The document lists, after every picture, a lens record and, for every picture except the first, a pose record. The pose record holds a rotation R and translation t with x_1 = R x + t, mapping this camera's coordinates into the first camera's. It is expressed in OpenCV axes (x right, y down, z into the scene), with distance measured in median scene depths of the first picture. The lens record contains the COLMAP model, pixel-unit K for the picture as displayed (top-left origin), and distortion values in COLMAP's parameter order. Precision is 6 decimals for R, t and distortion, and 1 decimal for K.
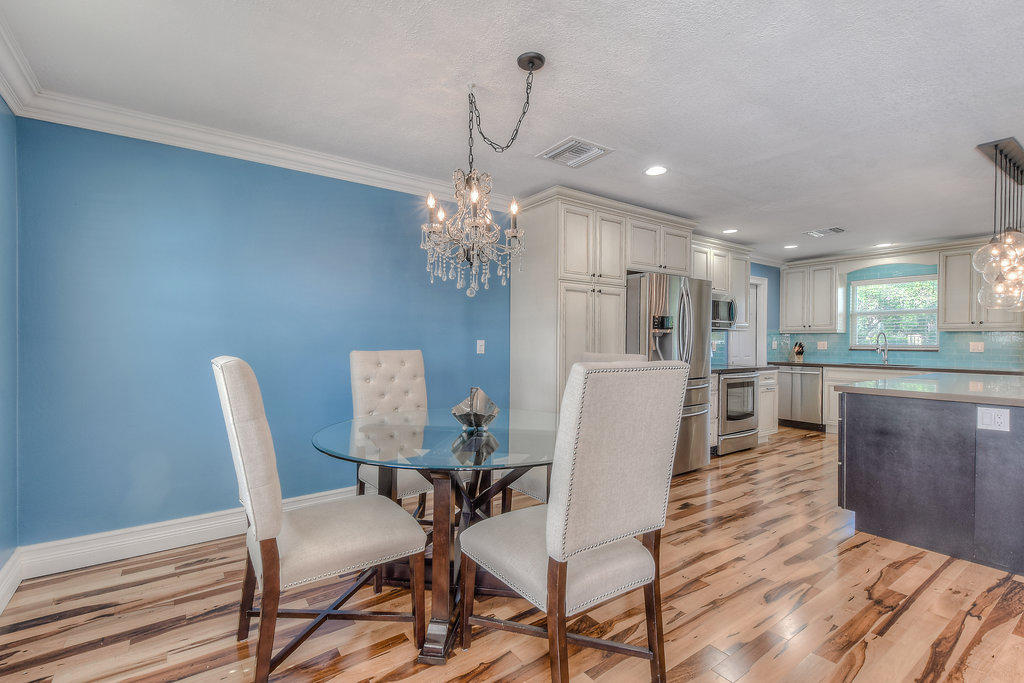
lens RADIAL K [[453.7, 0, 512.4], [0, 453.7, 343.2], [0, 0, 1]] dist [0.055577, 0.000118]
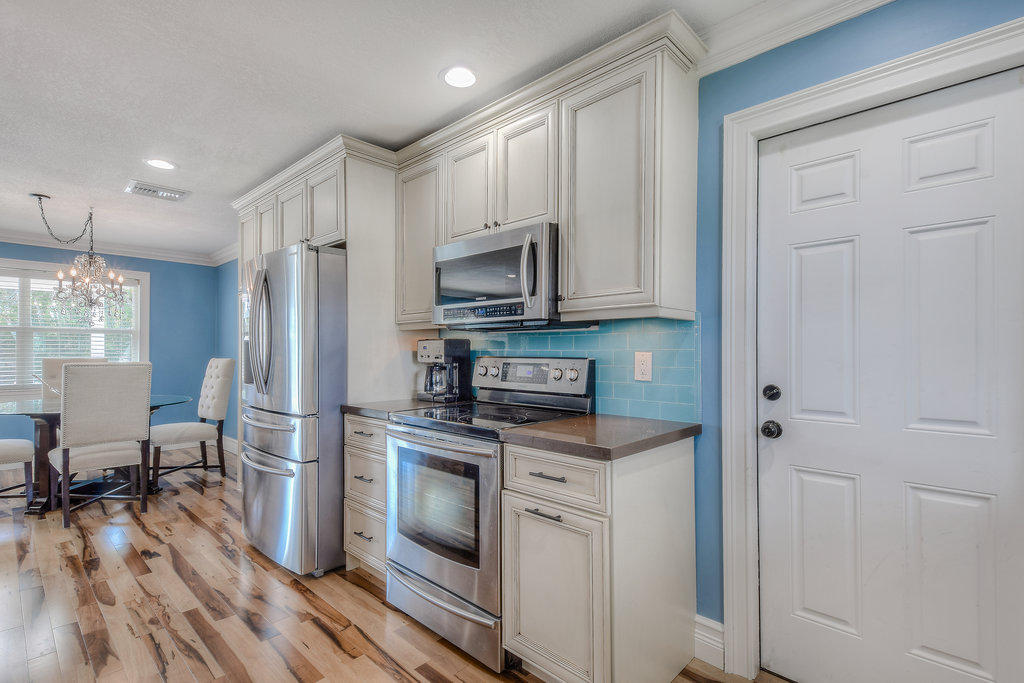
lens RADIAL K [[498.1, 0, 508.0], [0, 498.1, 348.6], [0, 0, 1]] dist [0.045205, 0.000161]
pose [[0.171871, -0.007827, -0.985088, 0.785834], [-0.006102, 0.999941, -0.009010, -0.002758], [0.985101, 0.007559, 0.171813, 0.831485]]
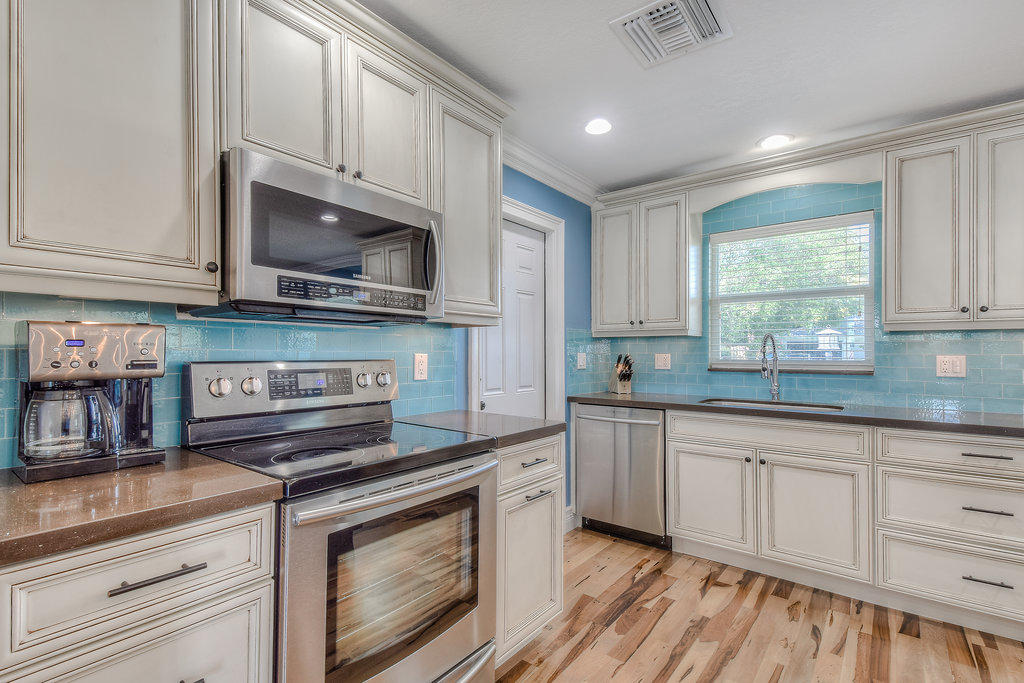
lens RADIAL K [[498.1, 0, 508.0], [0, 498.1, 348.6], [0, 0, 1]] dist [0.045205, 0.000161]
pose [[0.957537, 0.001161, 0.288309, 0.390347], [0.002781, 0.999908, -0.013261, -0.002468], [-0.288298, 0.013499, 0.957445, 0.591052]]
